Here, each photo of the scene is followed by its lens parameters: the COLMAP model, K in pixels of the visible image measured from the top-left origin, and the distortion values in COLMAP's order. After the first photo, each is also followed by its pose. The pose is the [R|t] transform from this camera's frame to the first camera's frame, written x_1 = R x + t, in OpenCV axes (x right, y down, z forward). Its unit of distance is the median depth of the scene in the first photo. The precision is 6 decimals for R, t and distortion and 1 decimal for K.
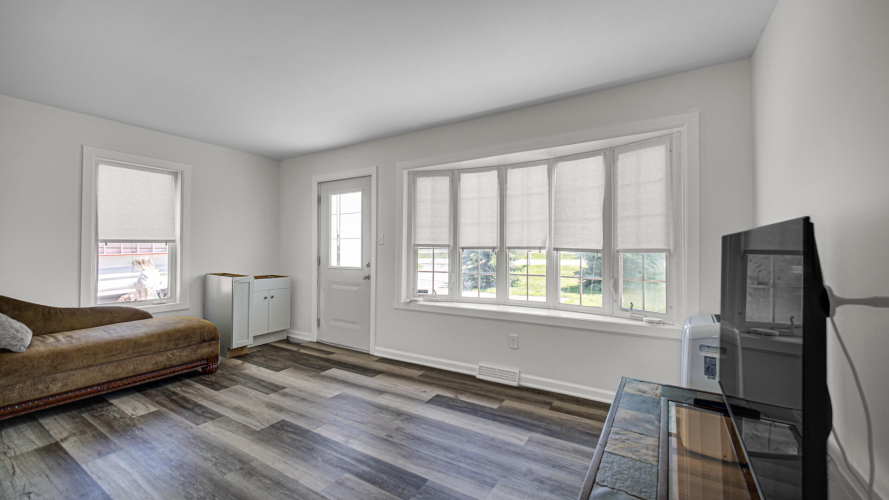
lens RADIAL K [[352.4, 0, 441.3], [0, 352.4, 243.5], [0, 0, 1]] dist [-0.000619, -0.000160]
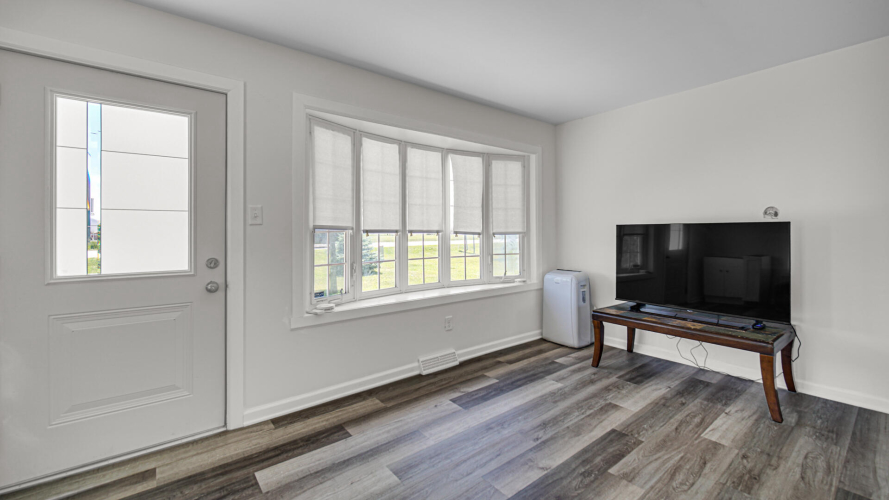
lens RADIAL K [[372.0, 0, 447.3], [0, 372.0, 230.5], [0, 0, 1]] dist [-0.000665, -0.000158]
pose [[0.326836, 0.006611, 0.945058, -0.836884], [-0.008642, 0.999955, -0.004006, 0.016324], [-0.945041, -0.006858, 0.326879, 0.680243]]
